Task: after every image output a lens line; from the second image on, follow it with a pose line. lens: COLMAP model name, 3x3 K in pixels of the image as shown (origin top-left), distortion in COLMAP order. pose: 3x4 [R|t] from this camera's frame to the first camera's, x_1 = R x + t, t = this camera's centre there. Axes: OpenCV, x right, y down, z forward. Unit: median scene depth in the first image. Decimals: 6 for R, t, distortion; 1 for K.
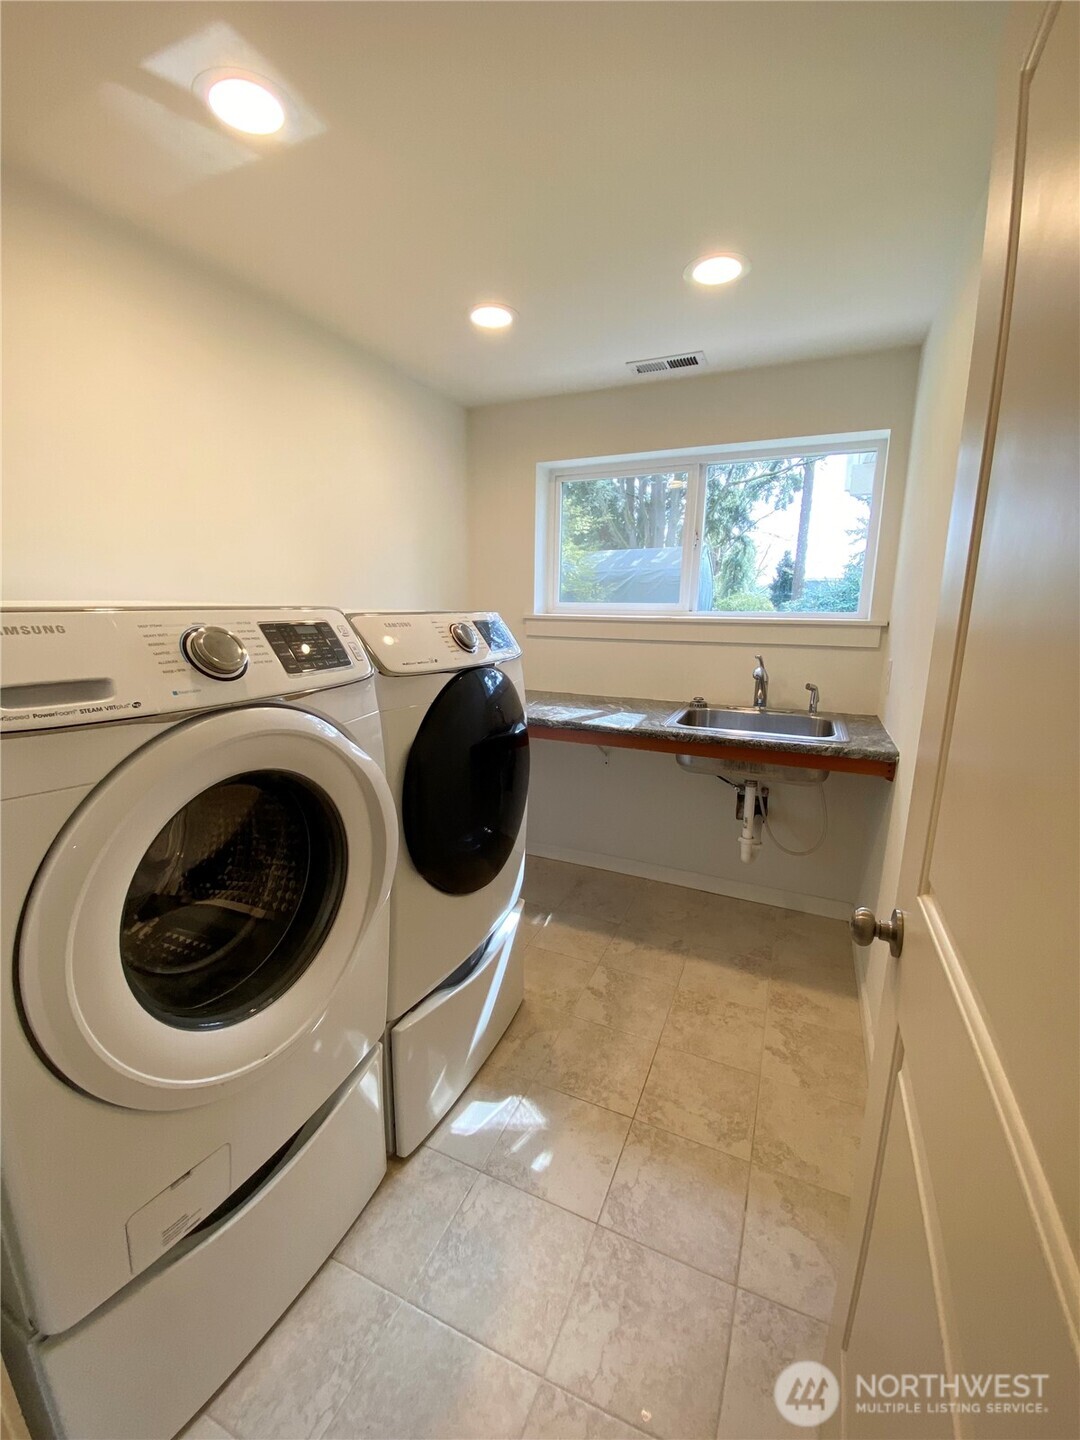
lens RADIAL K [[584.4, 0, 540.0], [0, 584.4, 720.0], [0, 0, 1]] dist [0.053324, -0.043724]
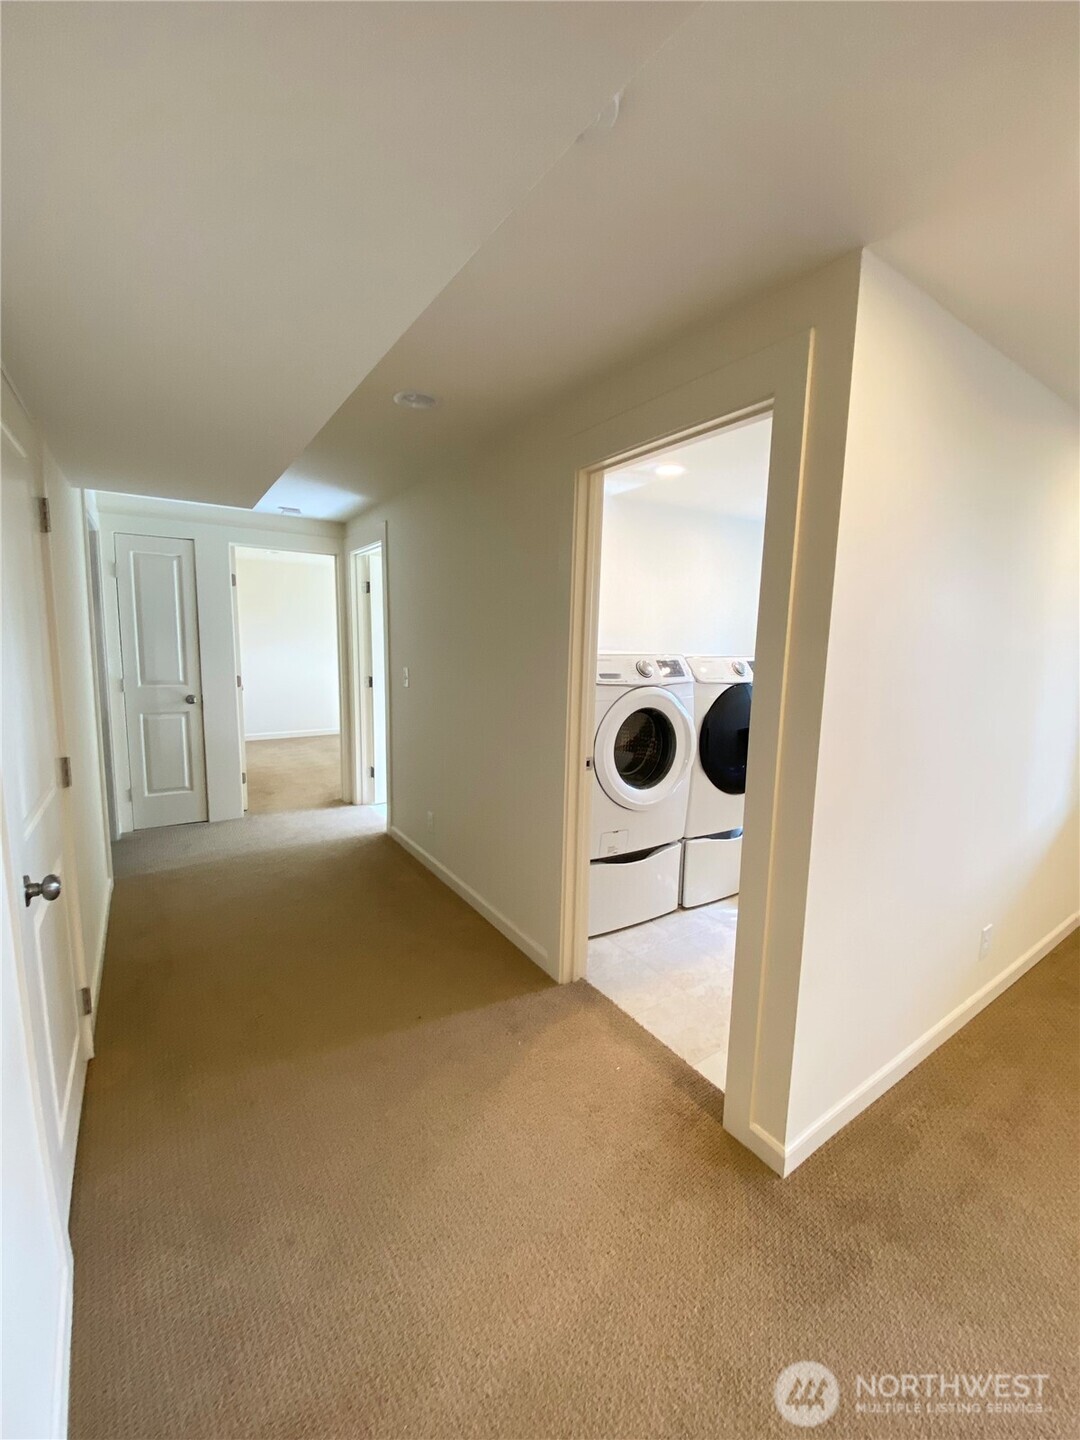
lens RADIAL K [[584.4, 0, 540.0], [0, 584.4, 720.0], [0, 0, 1]] dist [0.053324, -0.043724]
pose [[0.853623, 0.079920, -0.514724, 0.466679], [-0.114597, 0.992763, -0.035905, 0.255922], [0.508129, 0.089635, 0.856604, -1.484697]]
